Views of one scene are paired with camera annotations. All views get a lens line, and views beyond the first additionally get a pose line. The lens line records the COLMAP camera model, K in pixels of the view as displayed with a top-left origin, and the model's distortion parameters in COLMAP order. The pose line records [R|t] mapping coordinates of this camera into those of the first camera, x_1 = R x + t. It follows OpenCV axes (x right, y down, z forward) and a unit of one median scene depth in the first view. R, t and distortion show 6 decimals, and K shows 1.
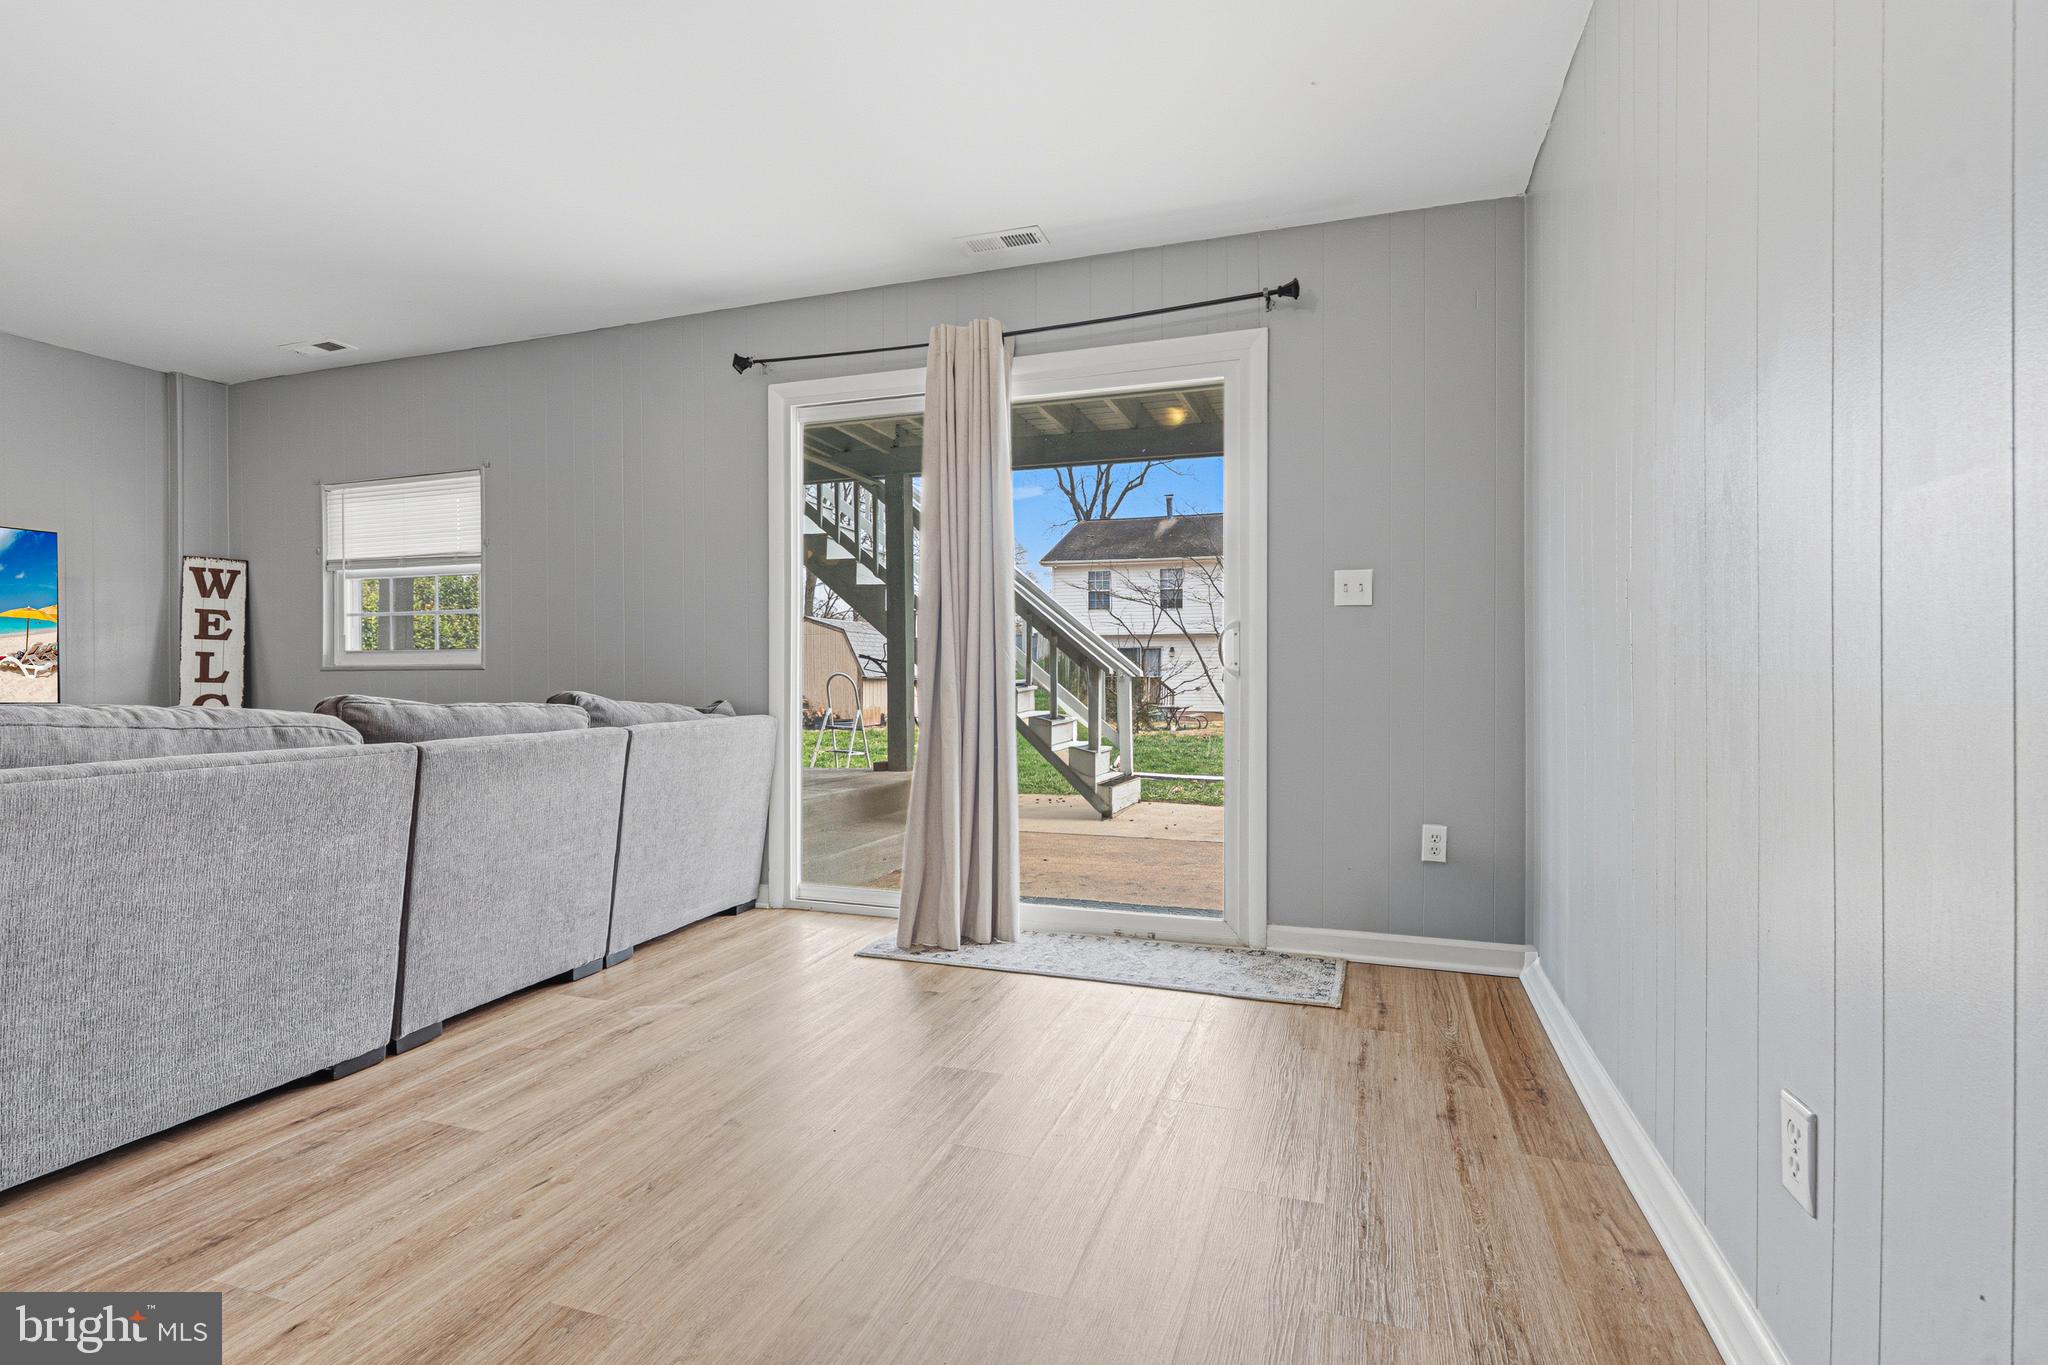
lens RADIAL K [[962.4, 0, 1024.0], [0, 962.4, 682.5], [0, 0, 1]] dist [-0.001300, -0.000478]
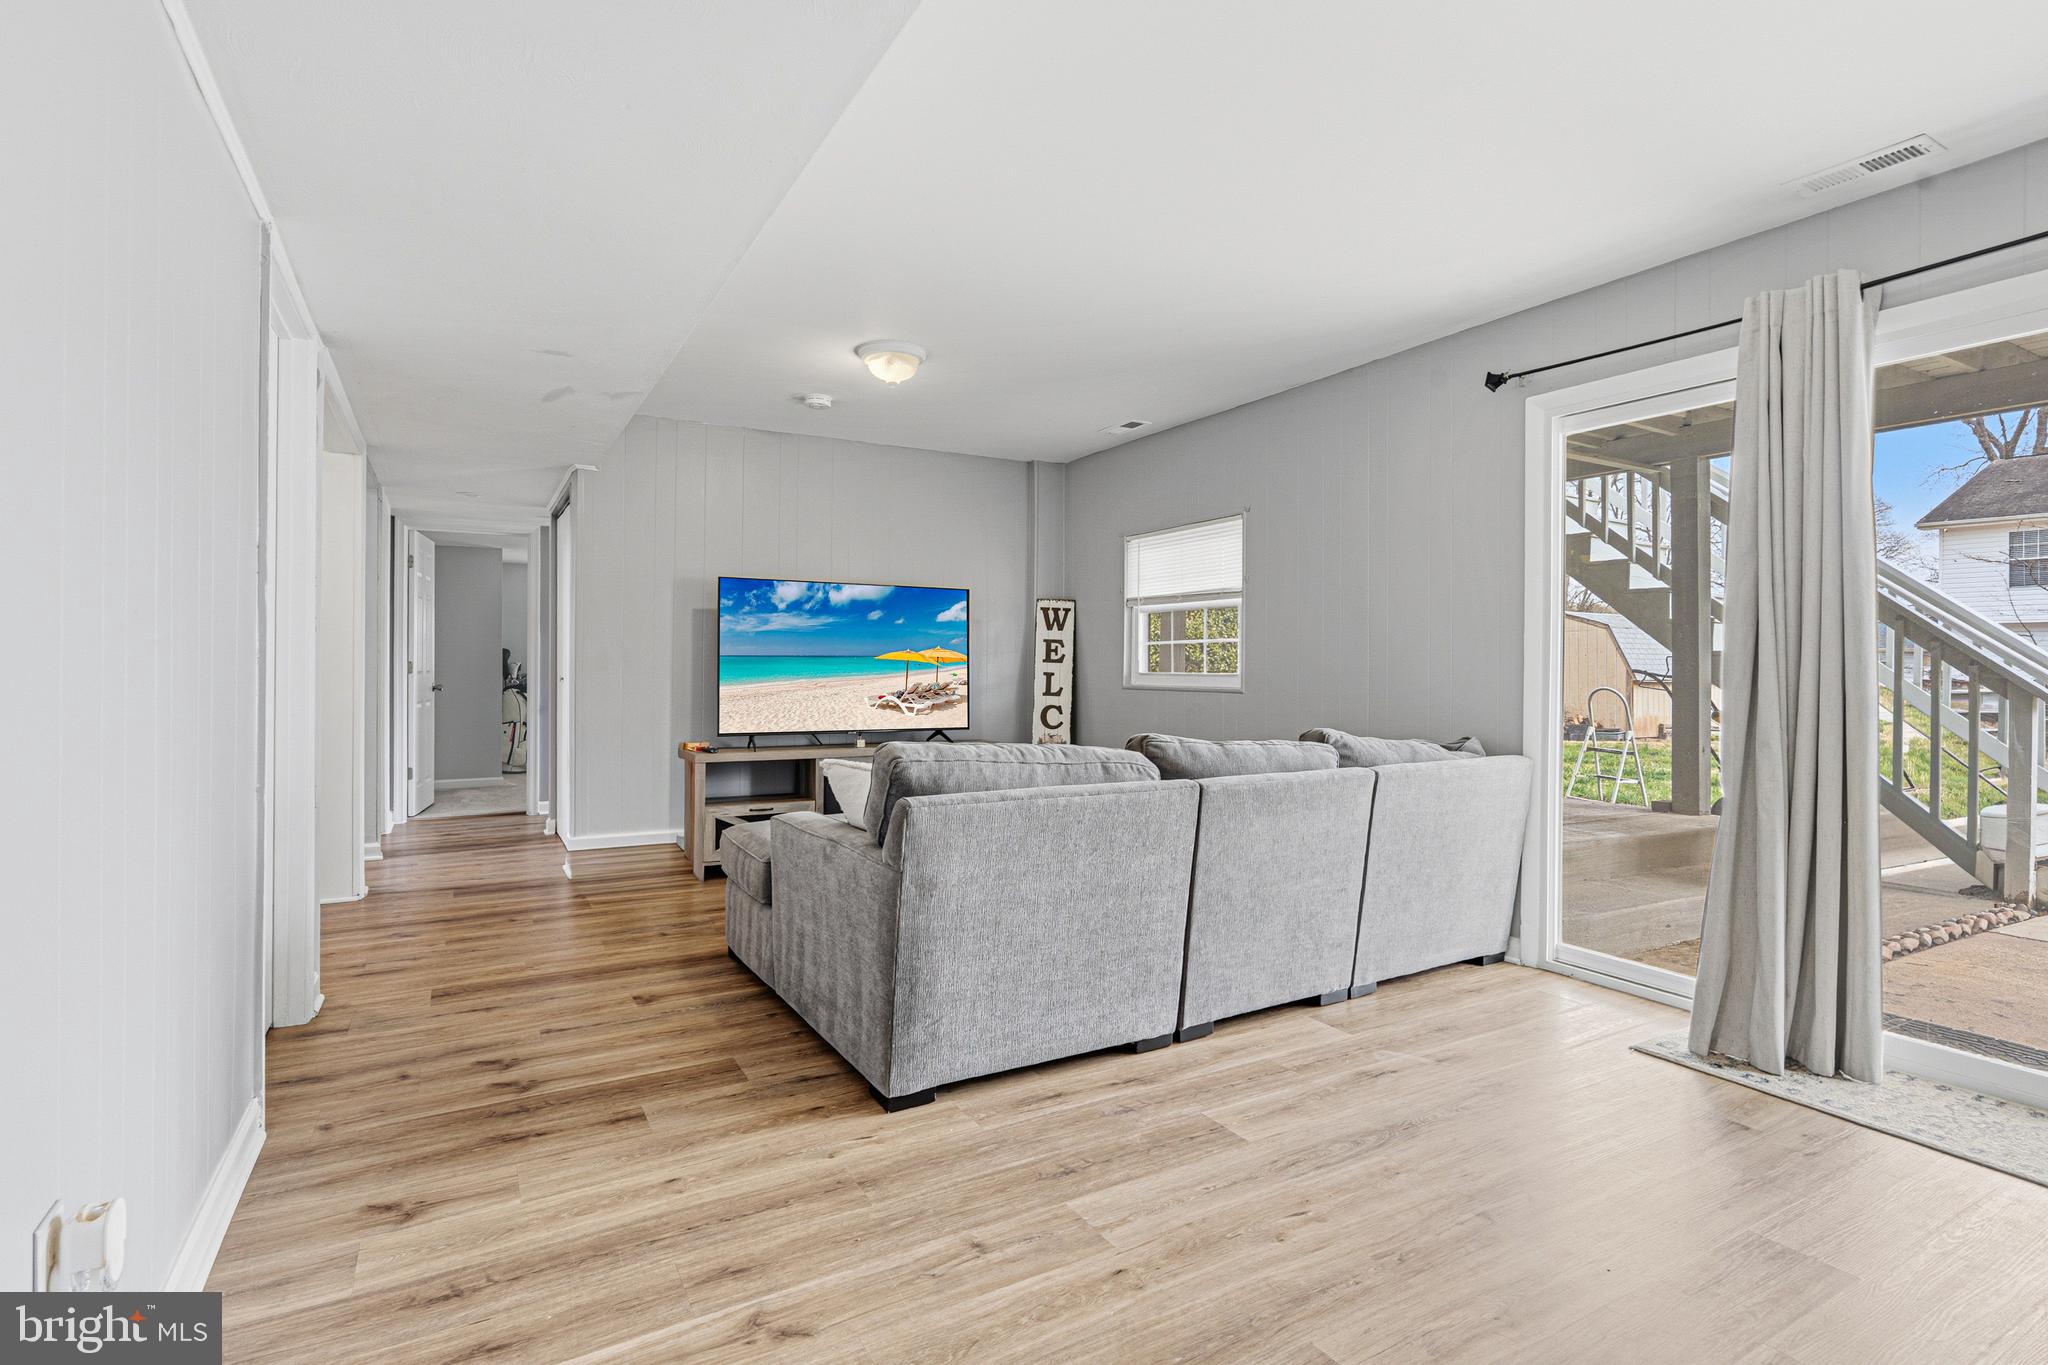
lens RADIAL K [[979.7, 0, 1025.5], [0, 979.7, 668.3], [0, 0, 1]] dist [-0.000763, 0.000061]
pose [[0.751774, 0.006265, -0.659391, -0.006364], [-0.011593, 0.999926, -0.003716, -0.047261], [0.659319, 0.010438, 0.751791, -0.021292]]
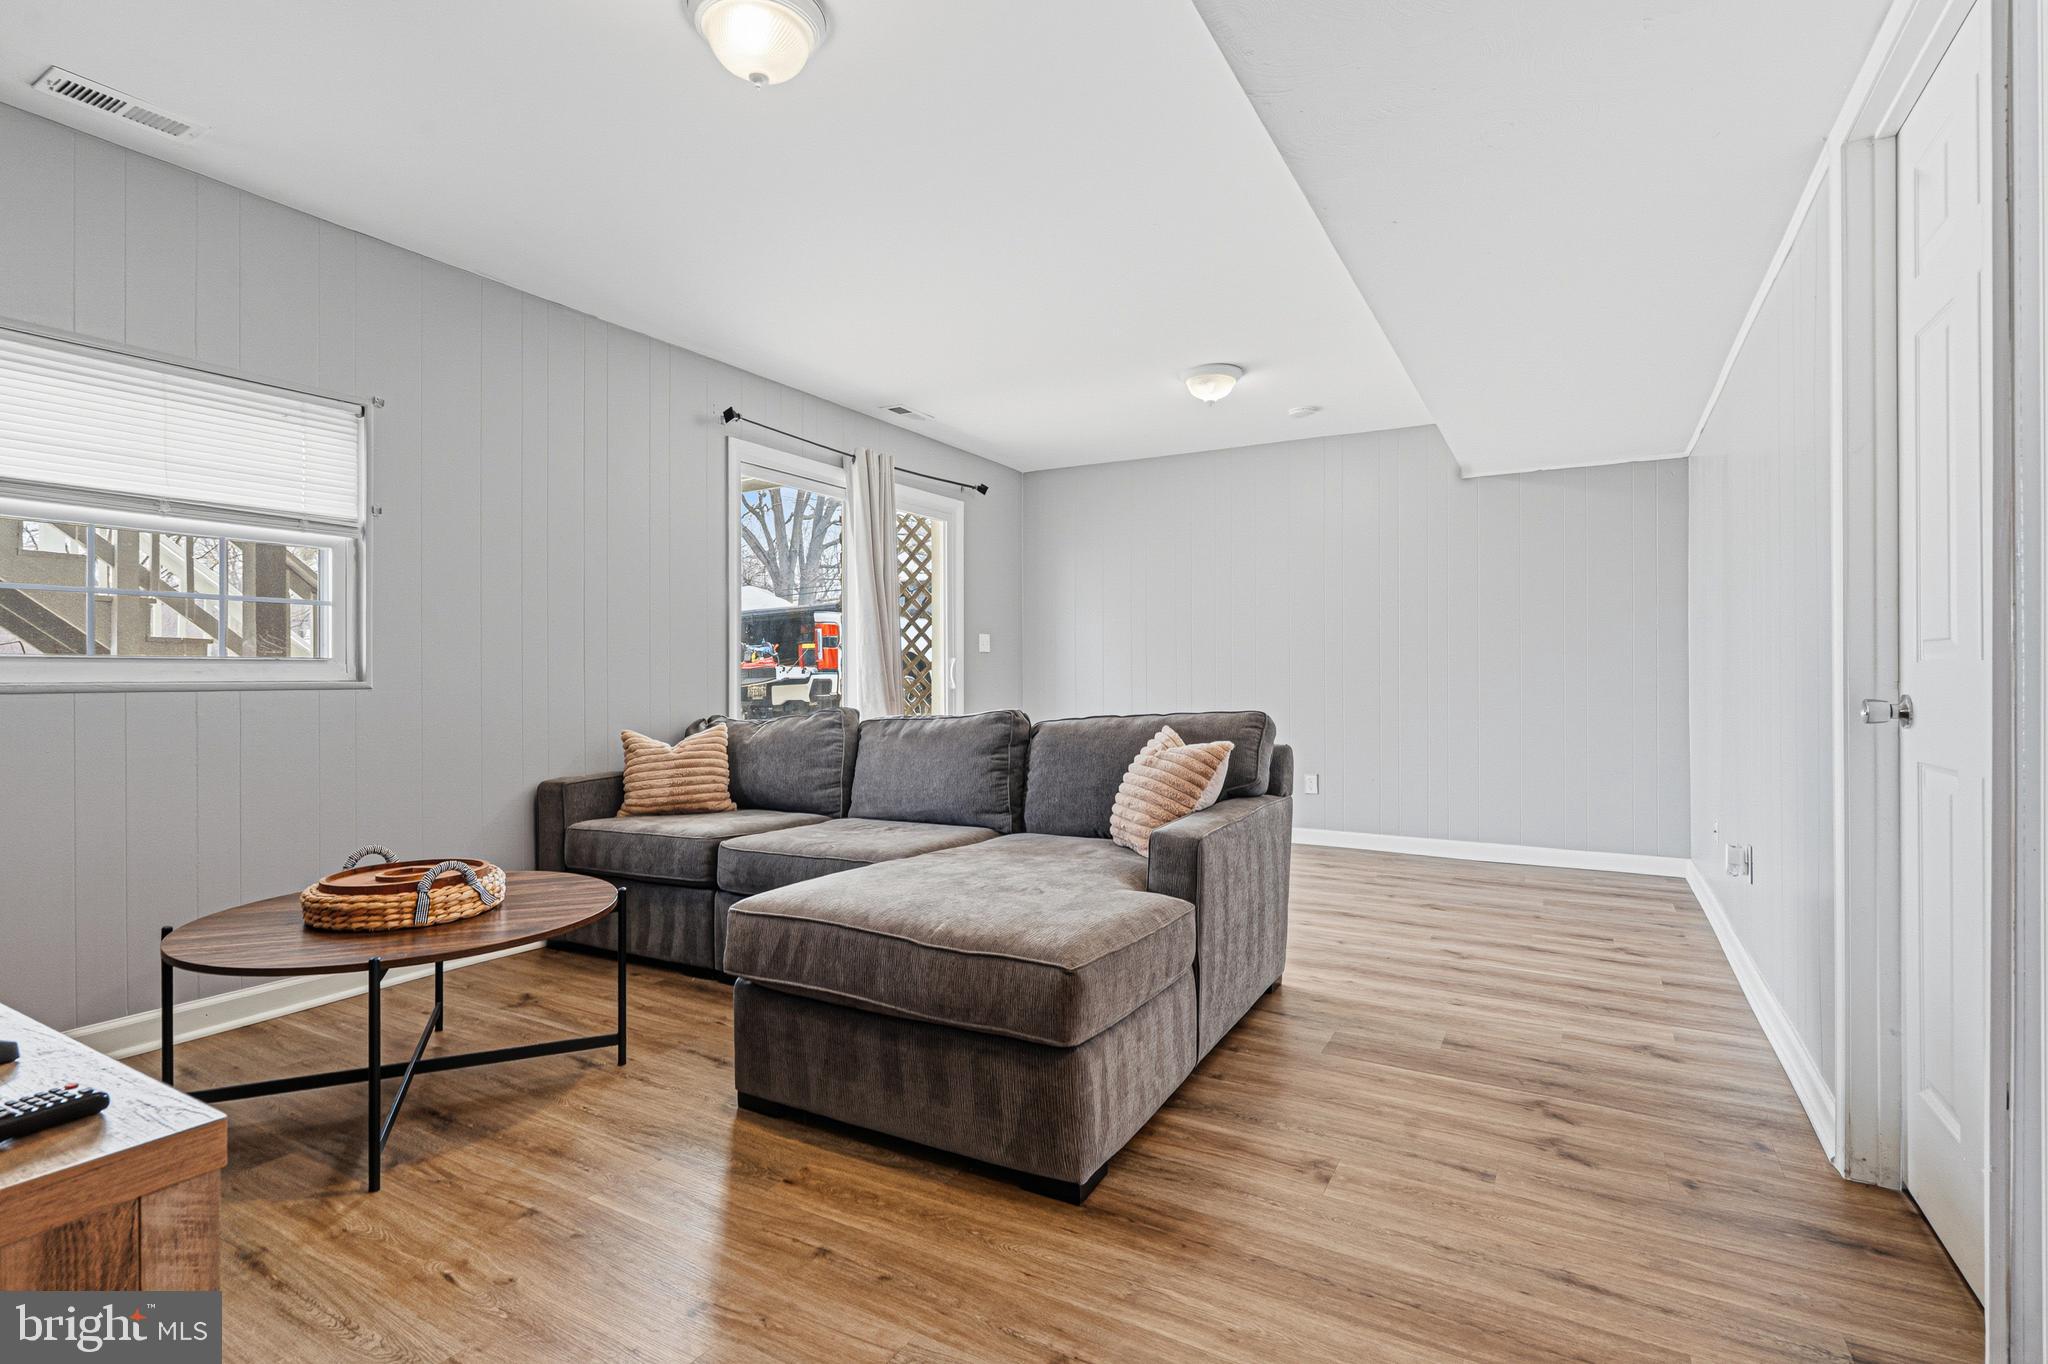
lens RADIAL K [[969.7, 0, 1021.9], [0, 969.7, 675.9], [0, 0, 1]] dist [0.001163, 0.000217]
pose [[0.195677, 0.003042, 0.980664, -1.549035], [0.007073, 0.999965, -0.004513, -0.021736], [-0.980643, 0.007819, 0.195649, 0.521490]]
